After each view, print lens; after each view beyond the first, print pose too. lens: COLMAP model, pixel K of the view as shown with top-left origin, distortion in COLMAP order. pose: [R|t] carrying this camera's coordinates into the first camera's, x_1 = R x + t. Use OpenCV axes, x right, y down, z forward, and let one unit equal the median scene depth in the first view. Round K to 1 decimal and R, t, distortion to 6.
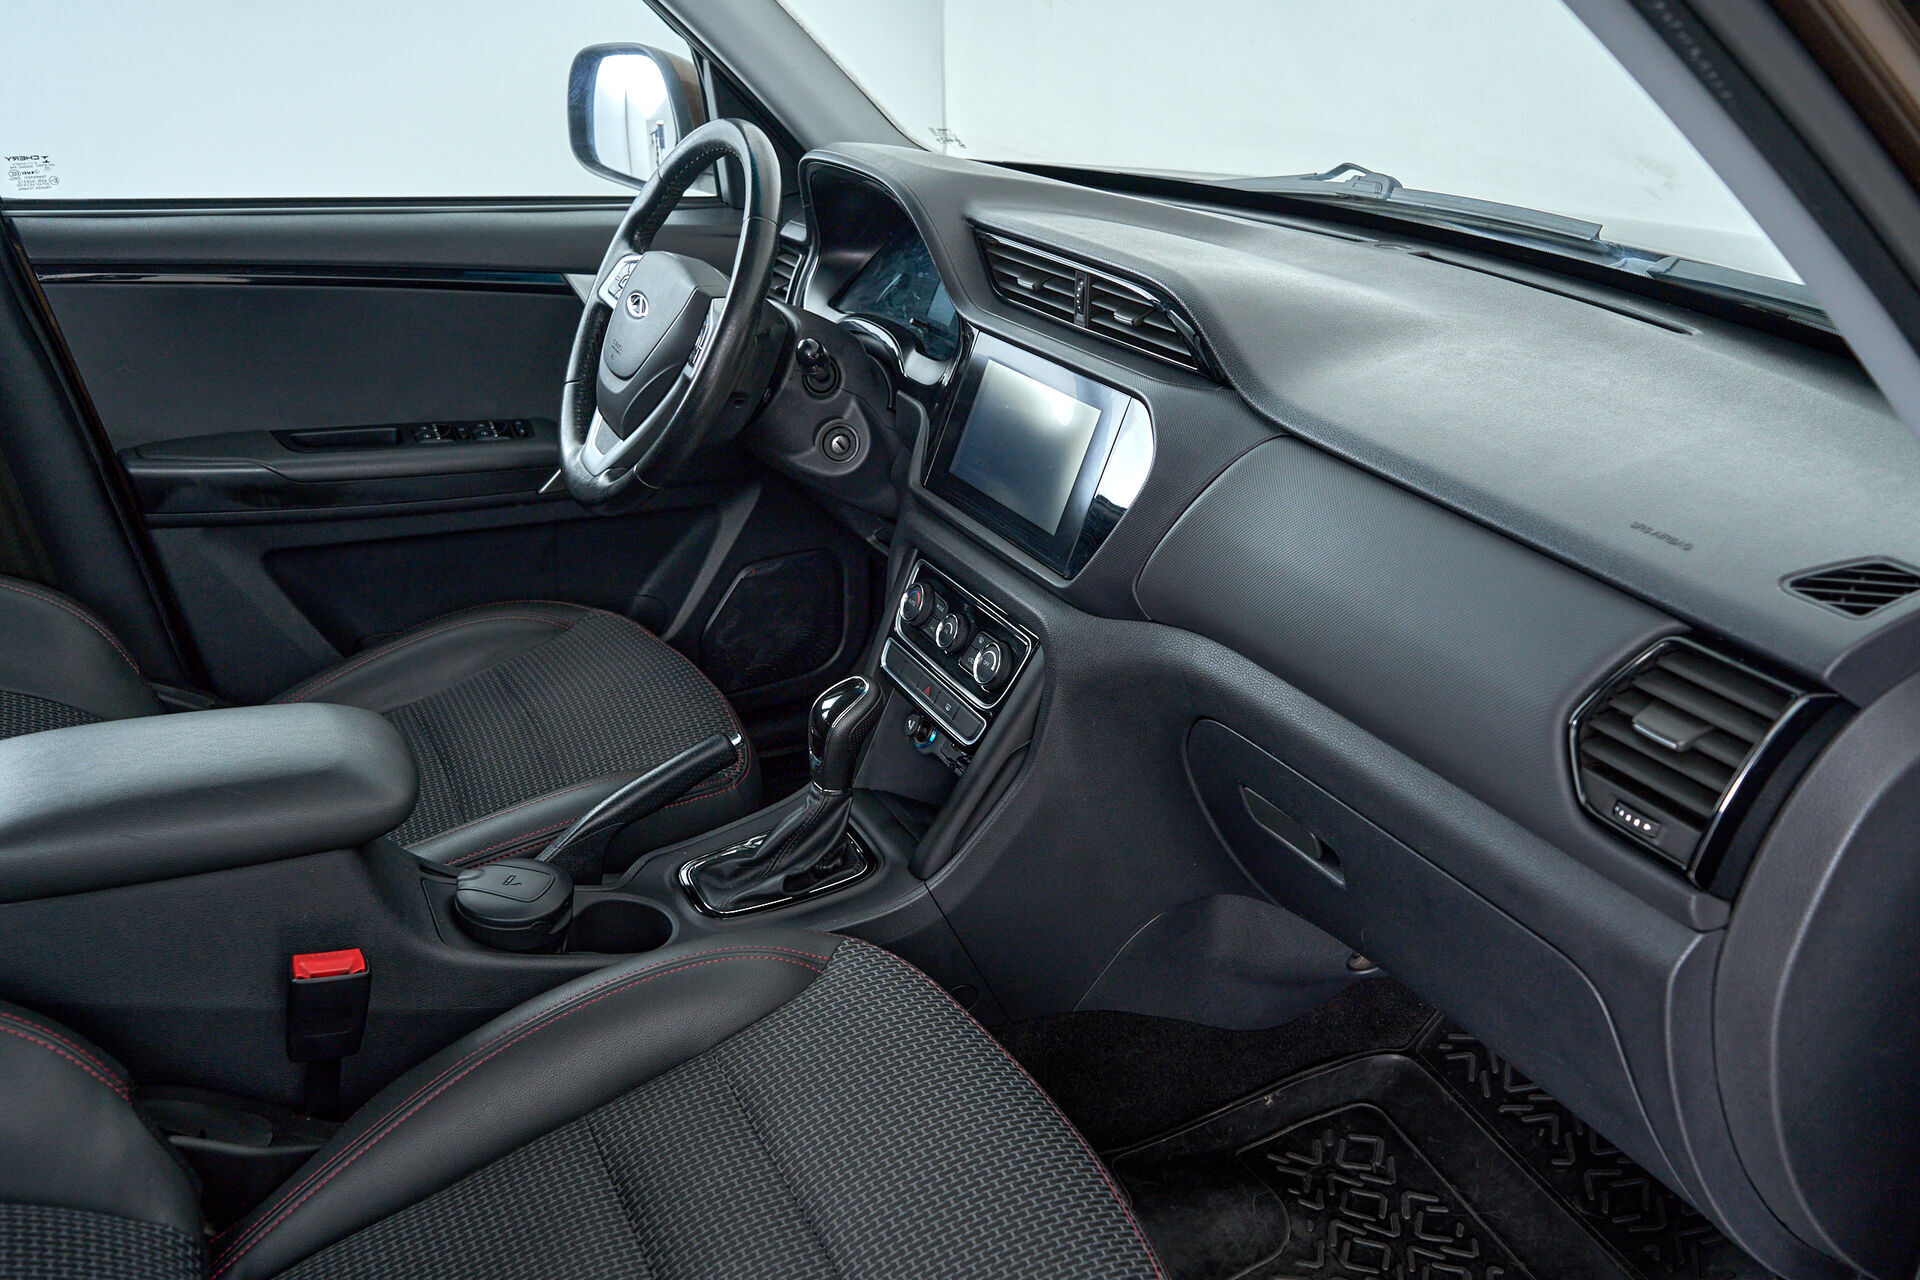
lens RADIAL K [[1558.0, 0, 960.0], [0, 1558.0, 640.0], [0, 0, 1]] dist [-0.004864, -0.006267]
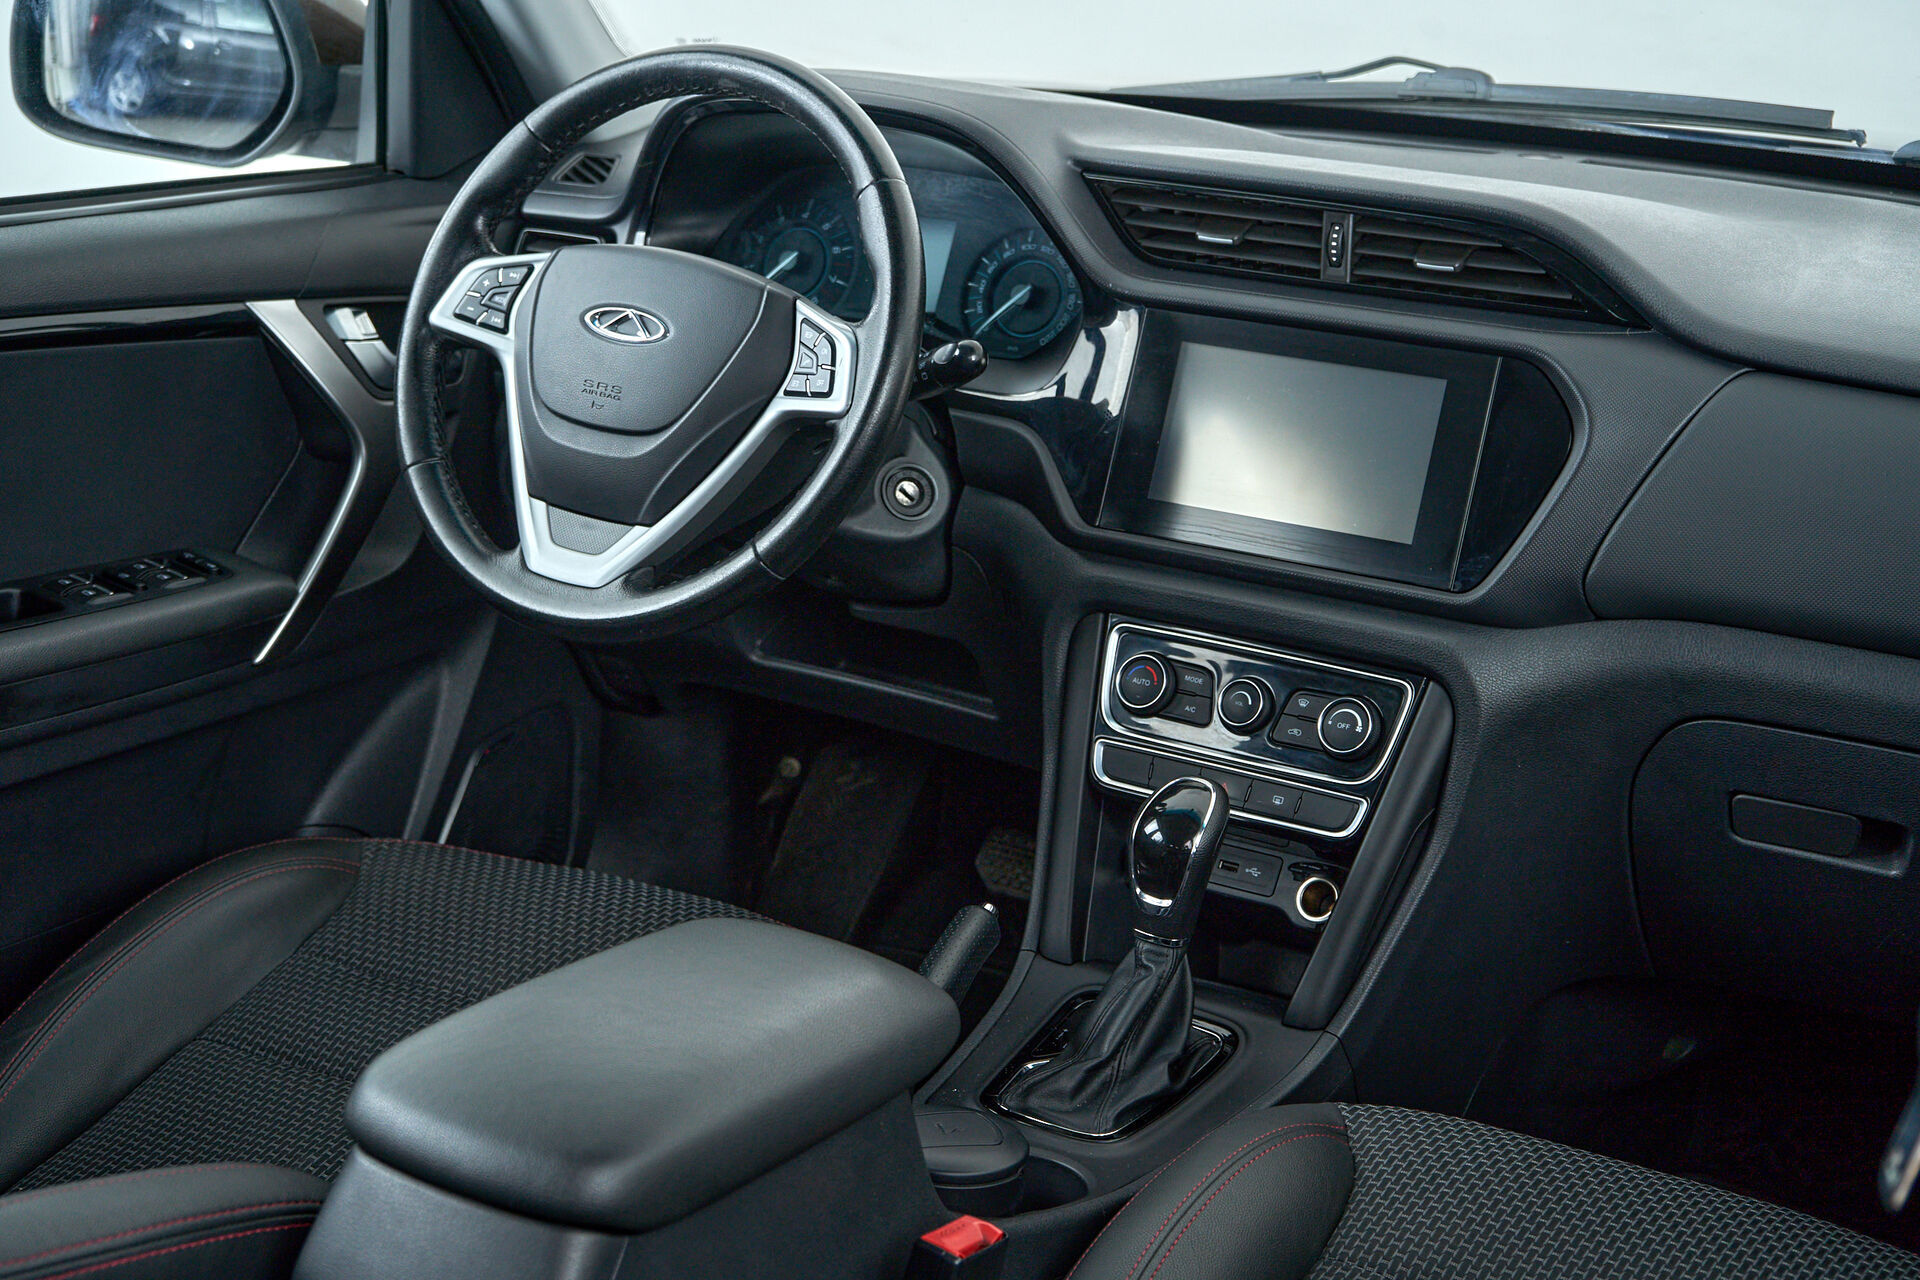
lens RADIAL K [[2908.1, 0, 960.0], [0, 2908.1, 640.0], [0, 0, 1]] dist [0.006444, -0.040197]
pose [[0.860158, -0.153144, 0.486492, -0.714937], [0.197312, 0.979503, -0.040523, -0.005346], [-0.470315, 0.130847, 0.872745, -0.130804]]
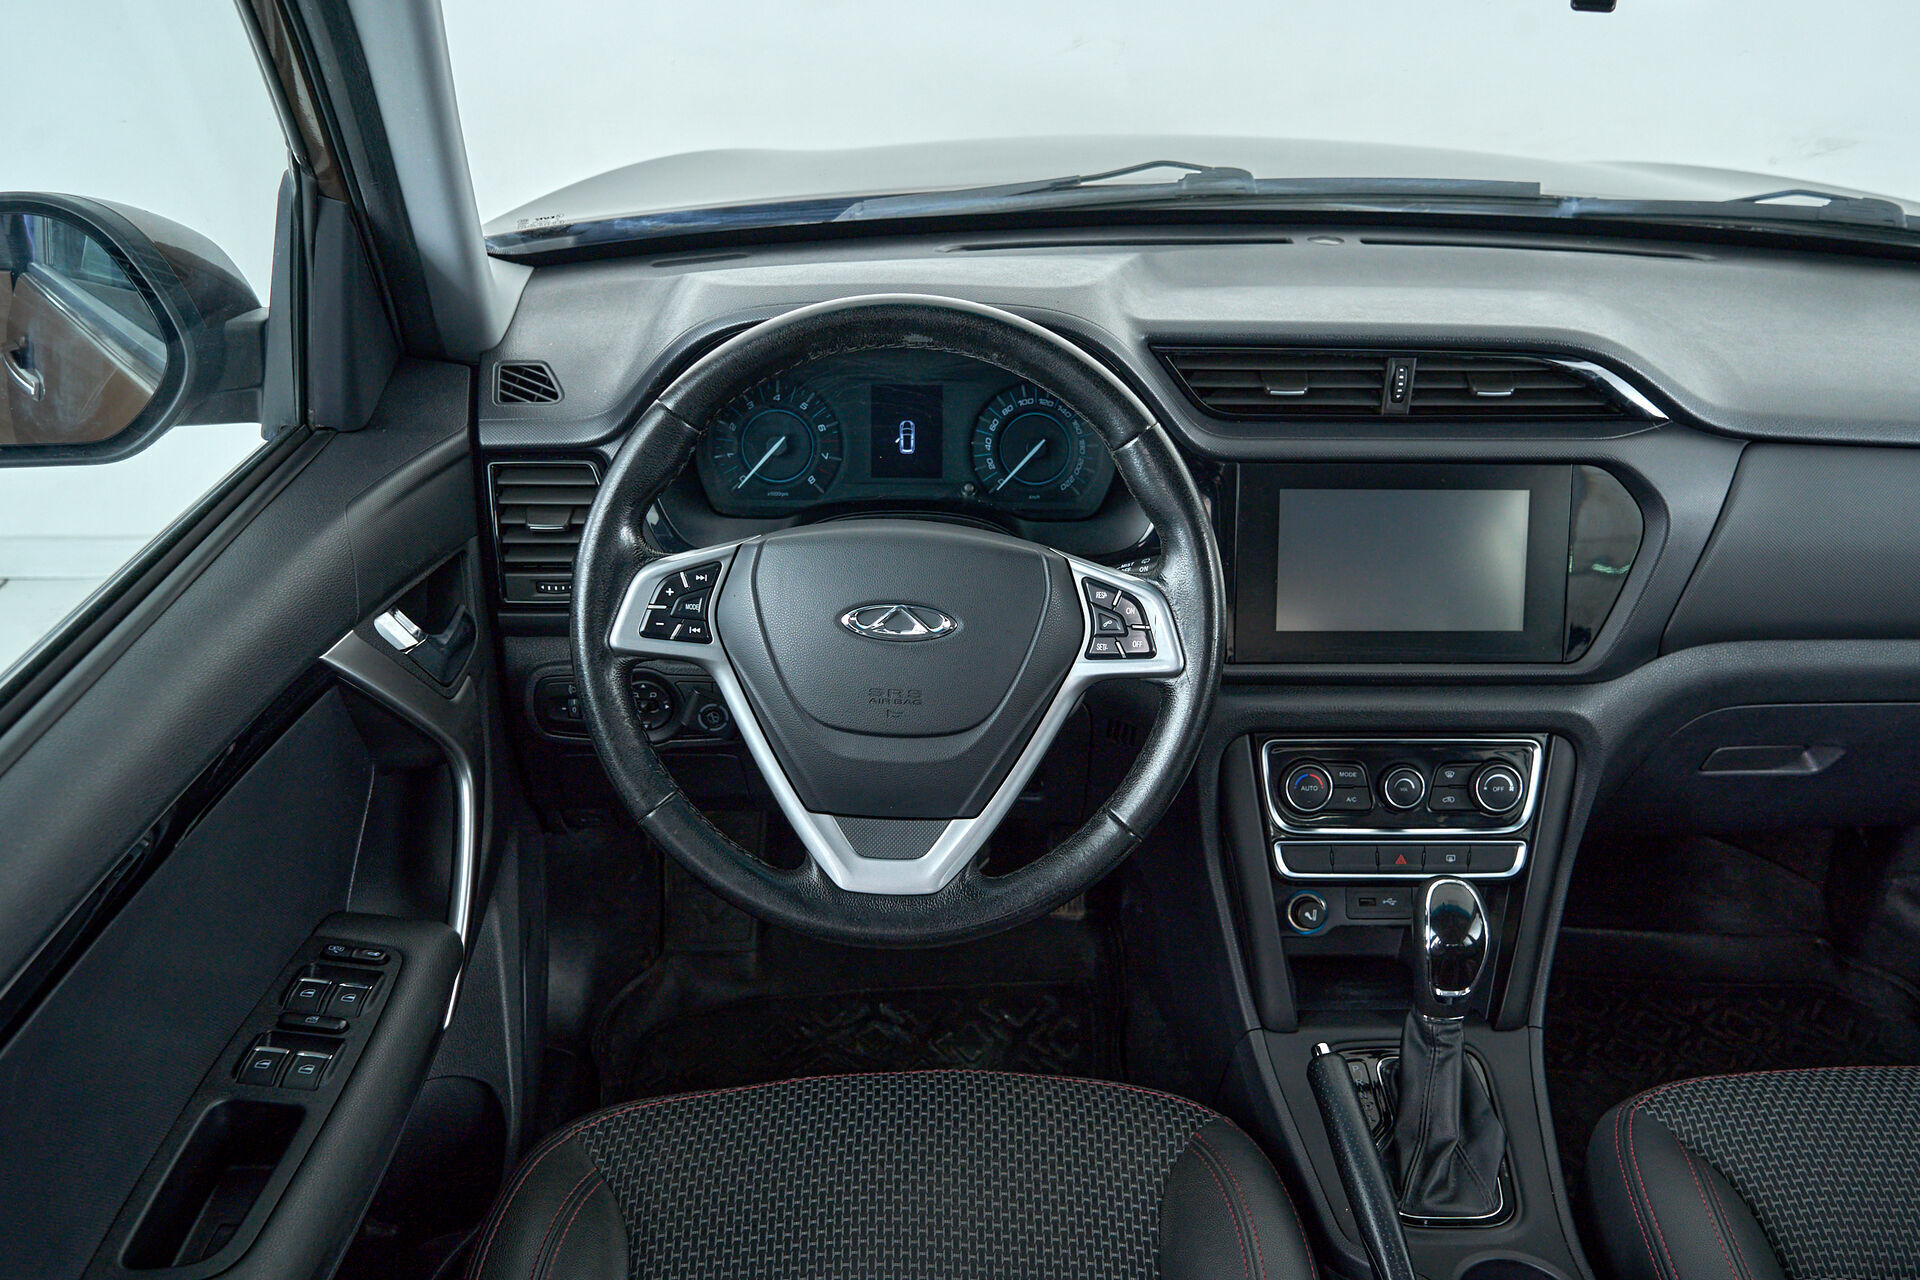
lens RADIAL K [[1607.6, 0, 1011.4], [0, 1607.6, 659.3], [0, 0, 1]] dist [0.004619, -0.003507]
pose [[0.420136, -0.449885, 0.788092, -0.708920], [0.349210, 0.881733, 0.317174, -0.394949], [-0.837579, 0.141953, 0.527552, 0.633690]]
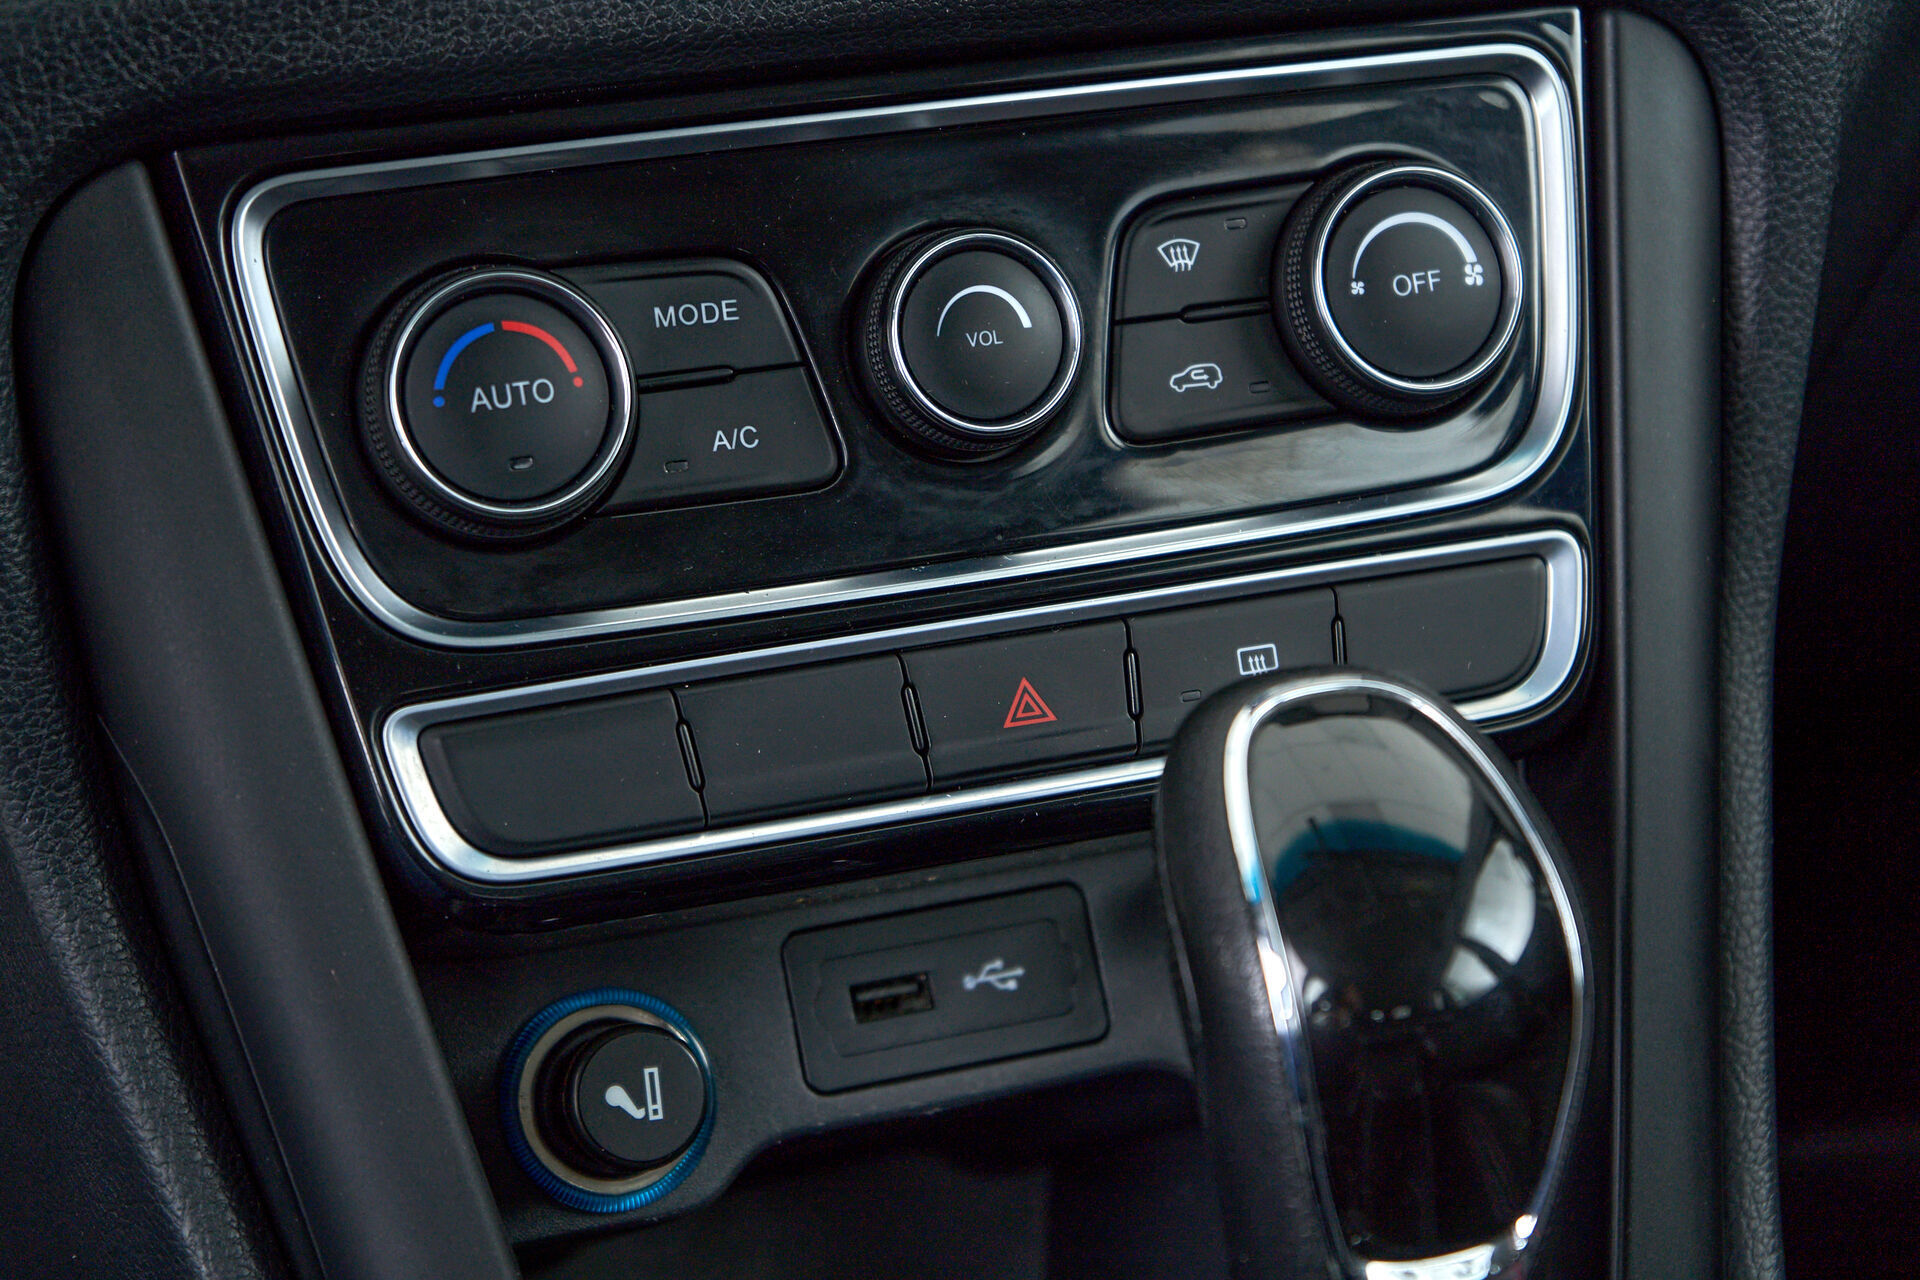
lens RADIAL K [[3691.9, 0, 893.6], [0, 3691.9, 640.8], [0, 0, 1]] dist [0.008837, 0.019703]
pose [[0.107115, -0.425859, 0.898427, -0.353364], [0.399907, 0.845762, 0.353217, -0.114396], [-0.910275, 0.321452, 0.260898, 0.829968]]
